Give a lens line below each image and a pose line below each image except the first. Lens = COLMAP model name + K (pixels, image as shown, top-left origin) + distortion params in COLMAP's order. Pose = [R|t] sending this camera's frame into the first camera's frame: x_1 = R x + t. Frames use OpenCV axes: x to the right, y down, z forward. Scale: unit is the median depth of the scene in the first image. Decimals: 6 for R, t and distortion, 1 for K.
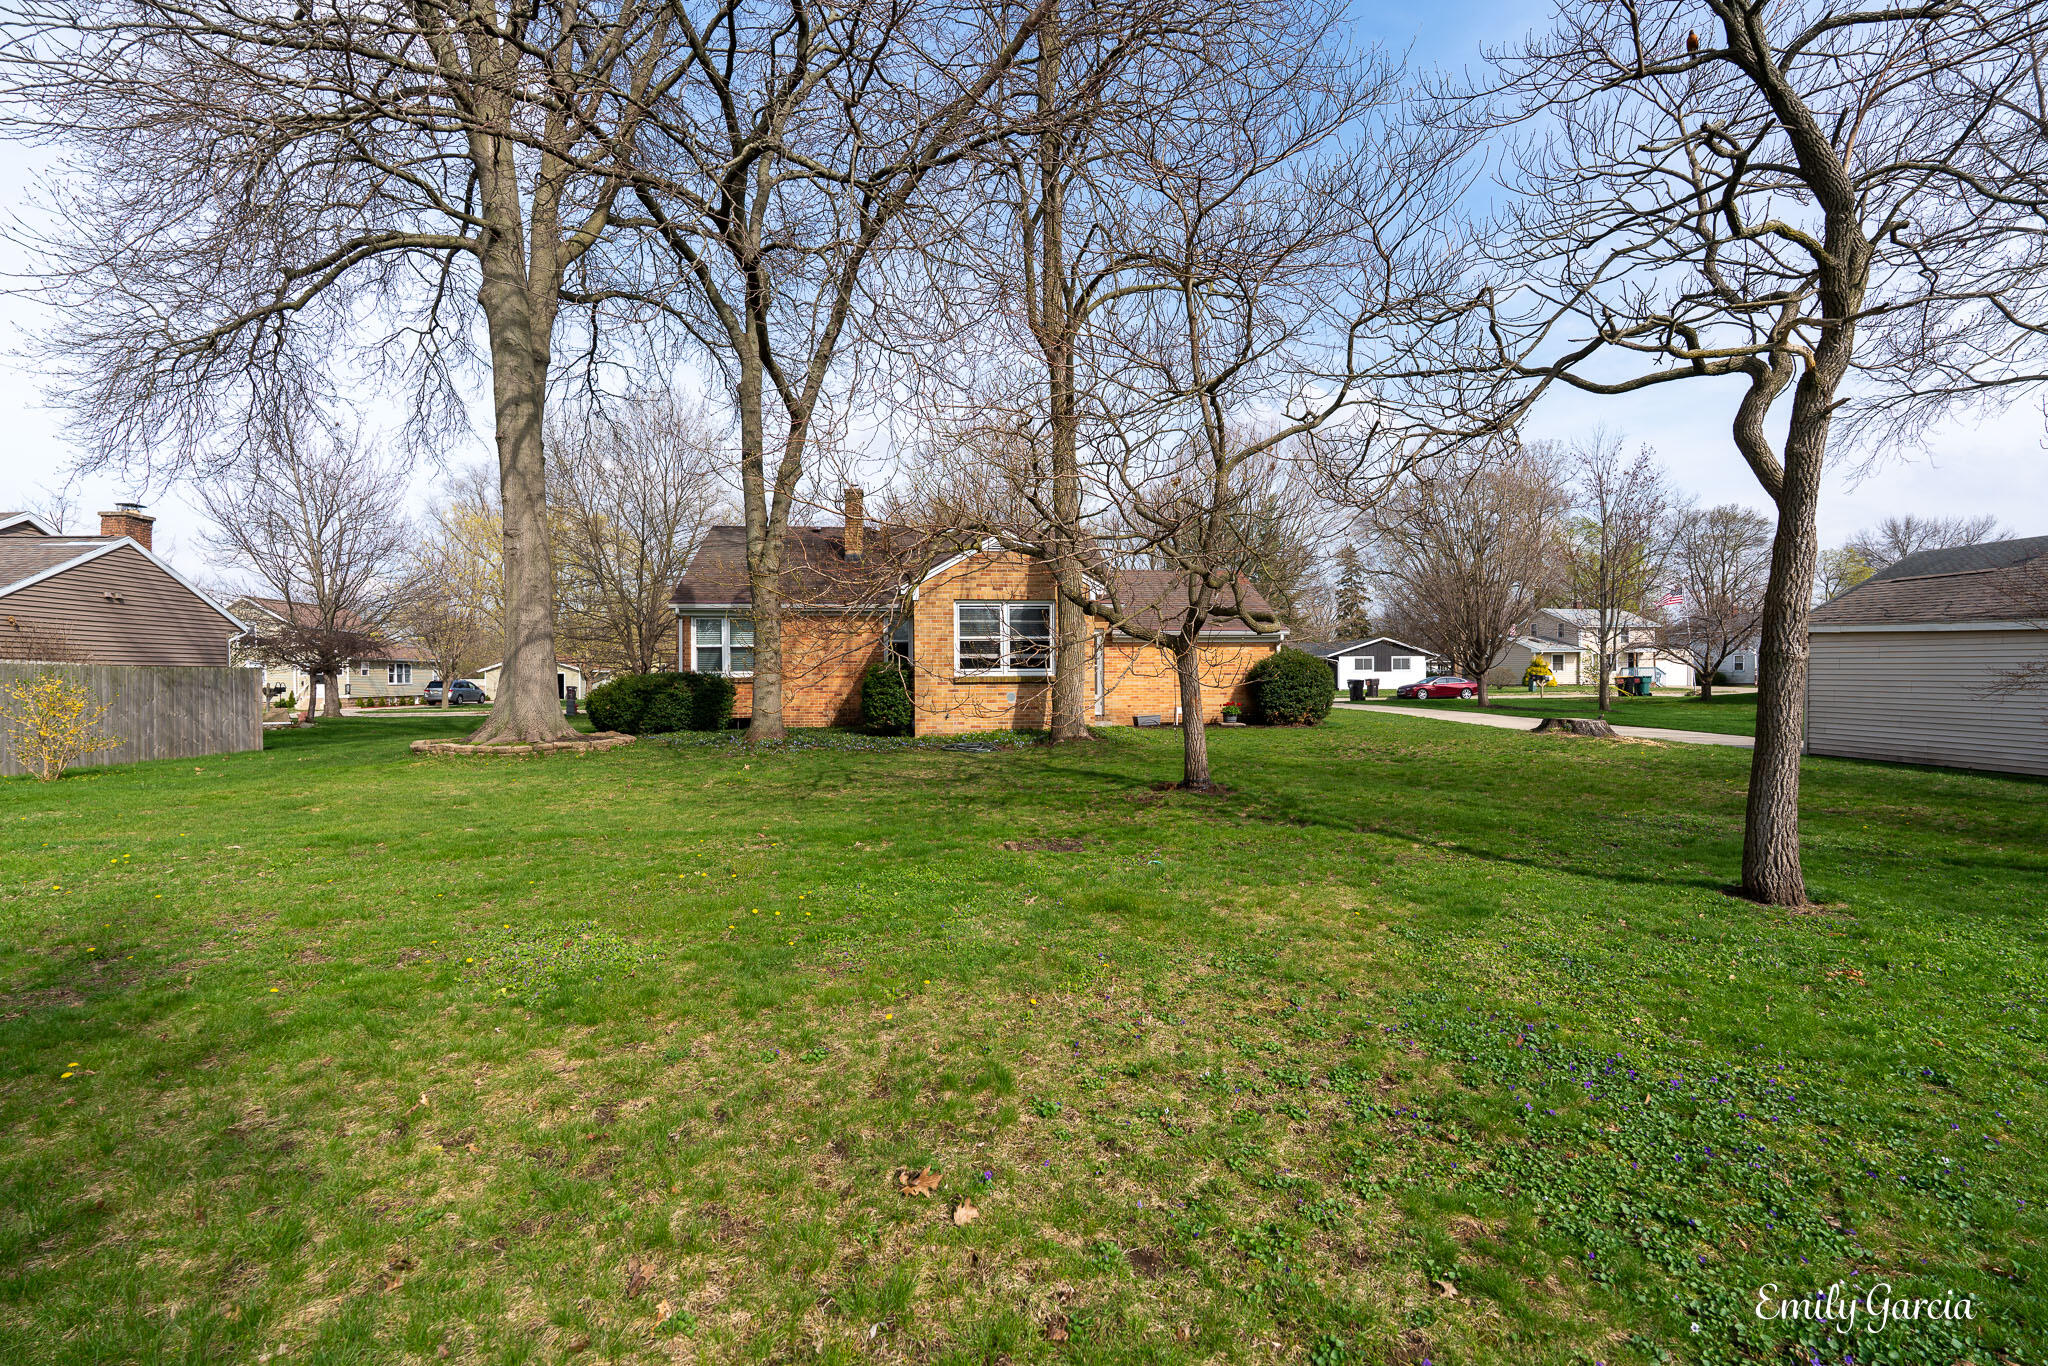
lens RADIAL K [[905.2, 0, 1024.0], [0, 905.2, 683.0], [0, 0, 1]] dist [-0.000089, -0.000029]
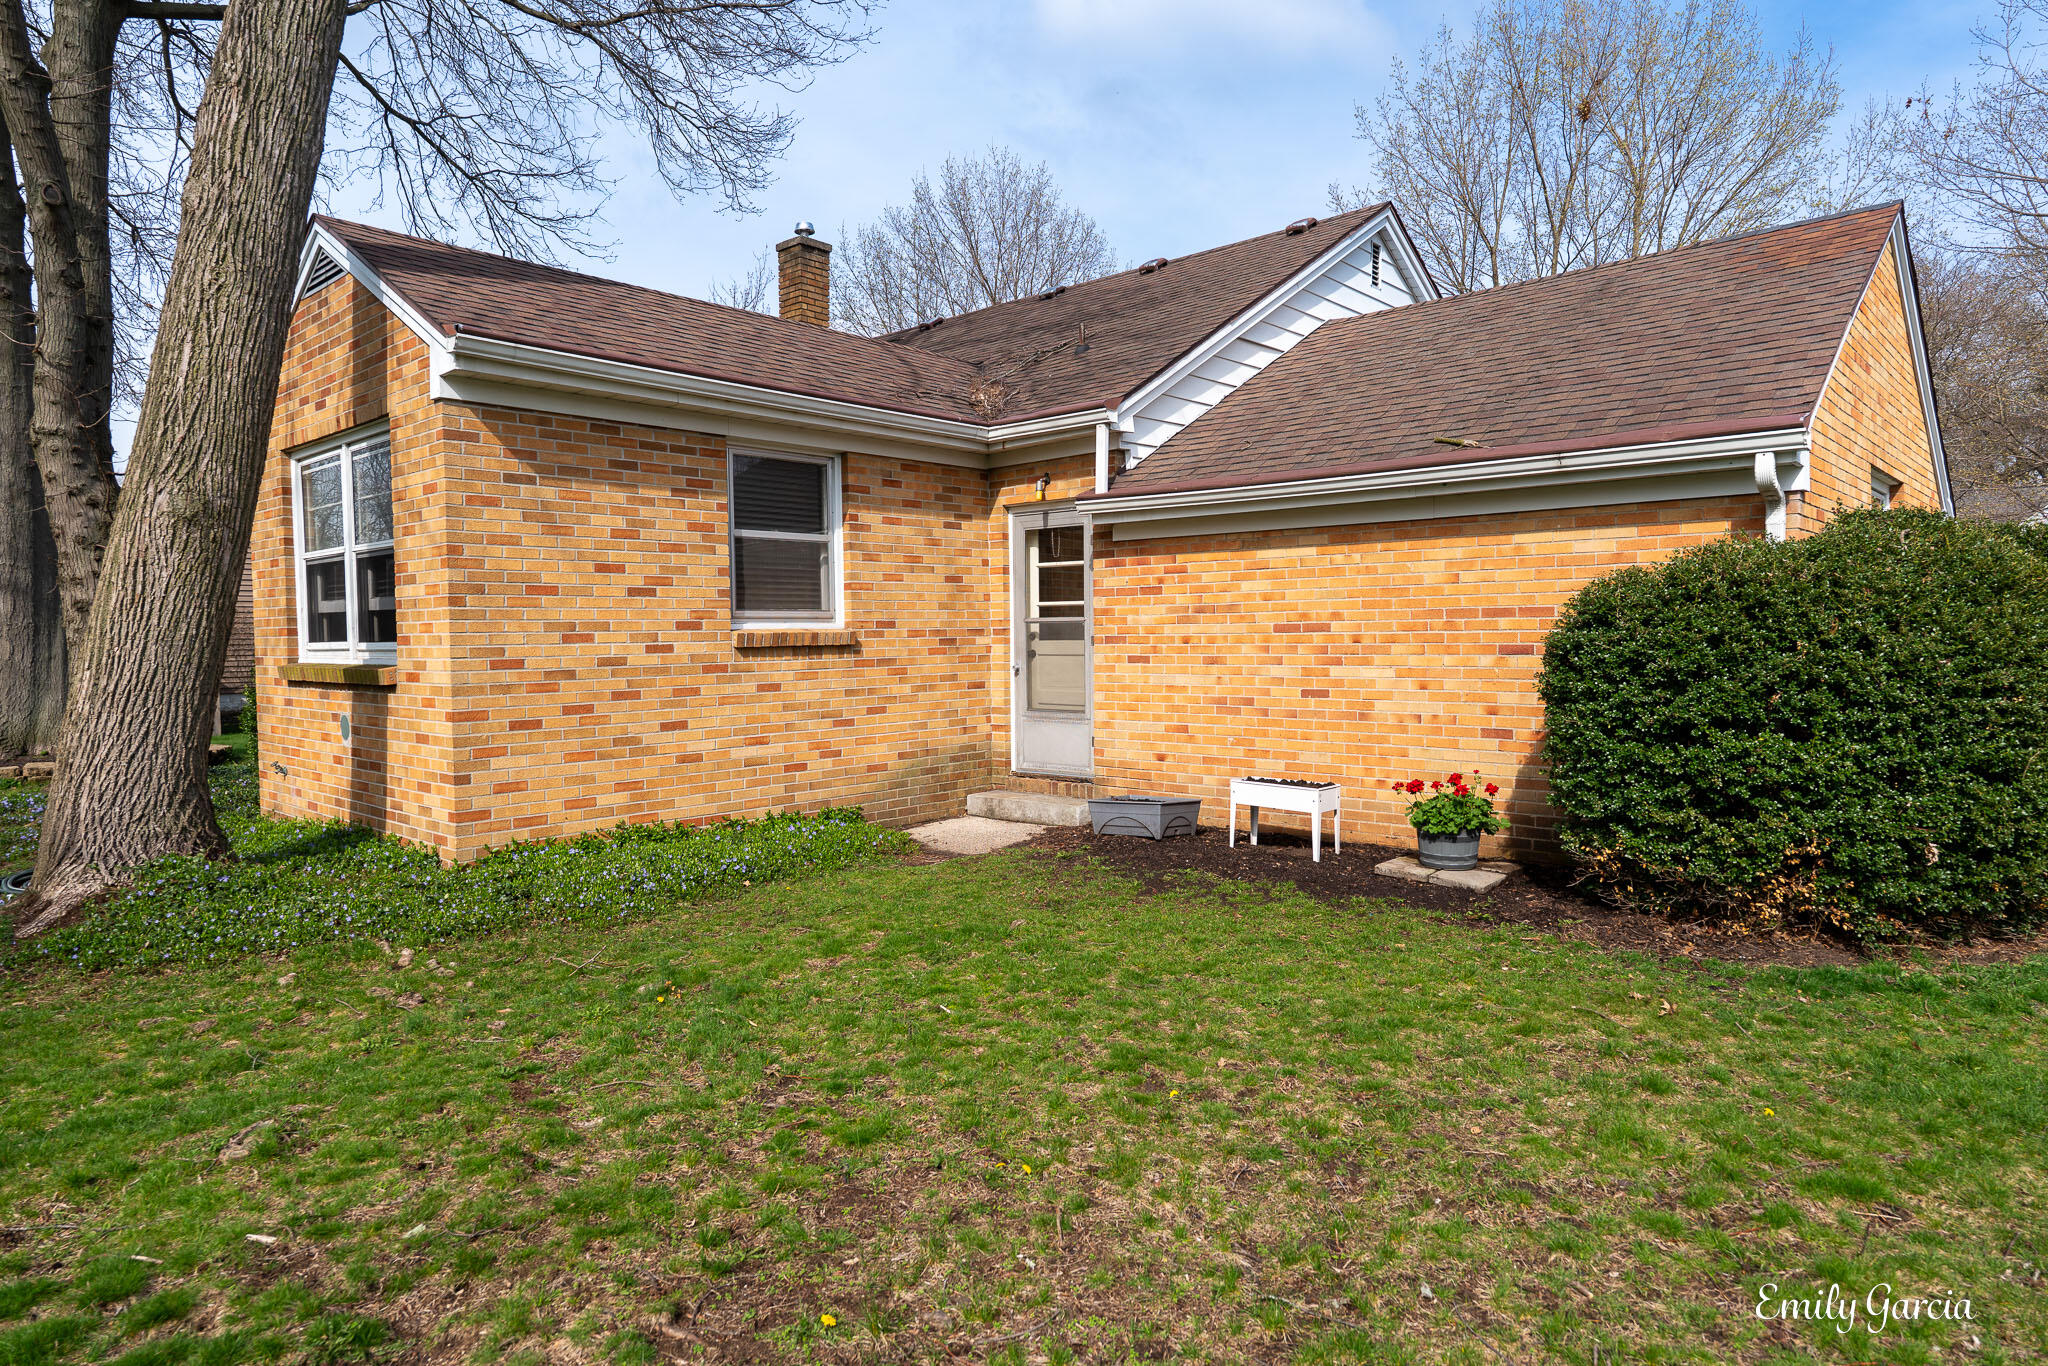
lens RADIAL K [[1216.9, 0, 1024.0], [0, 1216.9, 683.0], [0, 0, 1]] dist [-0.004587, 0.000145]
pose [[0.662143, 0.031170, -0.748729, 0.482258], [-0.000488, 0.999152, 0.041163, -0.019222], [0.749377, -0.026891, 0.661597, 0.890723]]
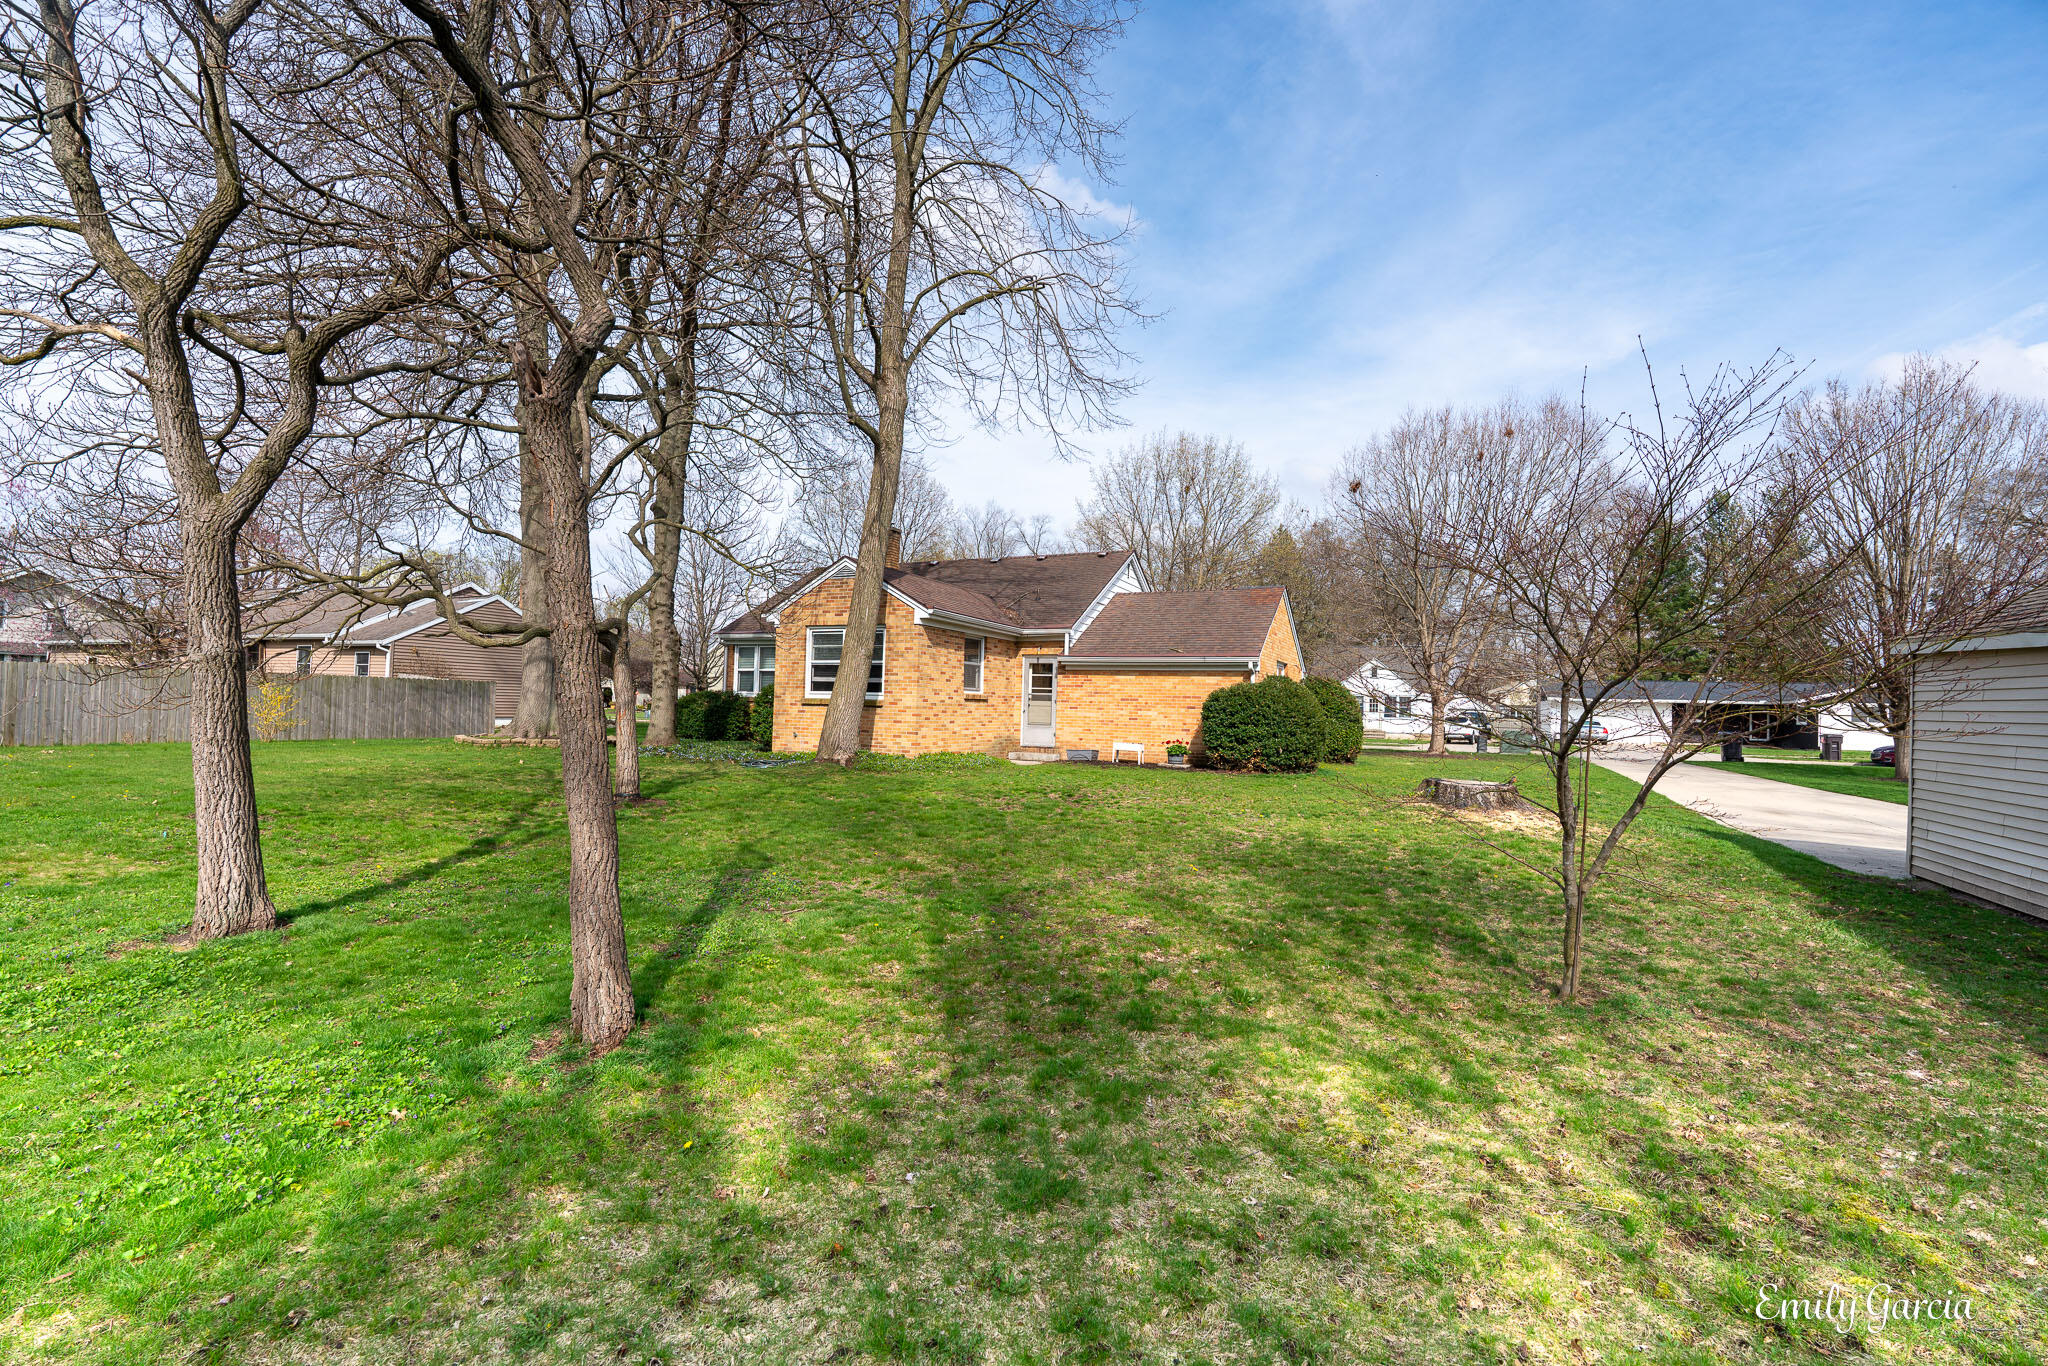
lens RADIAL K [[905.2, 0, 1024.0], [0, 905.2, 683.0], [0, 0, 1]] dist [-0.000089, -0.000029]
pose [[0.851283, 0.015084, -0.524491, 0.694727], [-0.037693, 0.998762, -0.032456, 0.000076], [0.523352, 0.047399, 0.850797, 0.229430]]
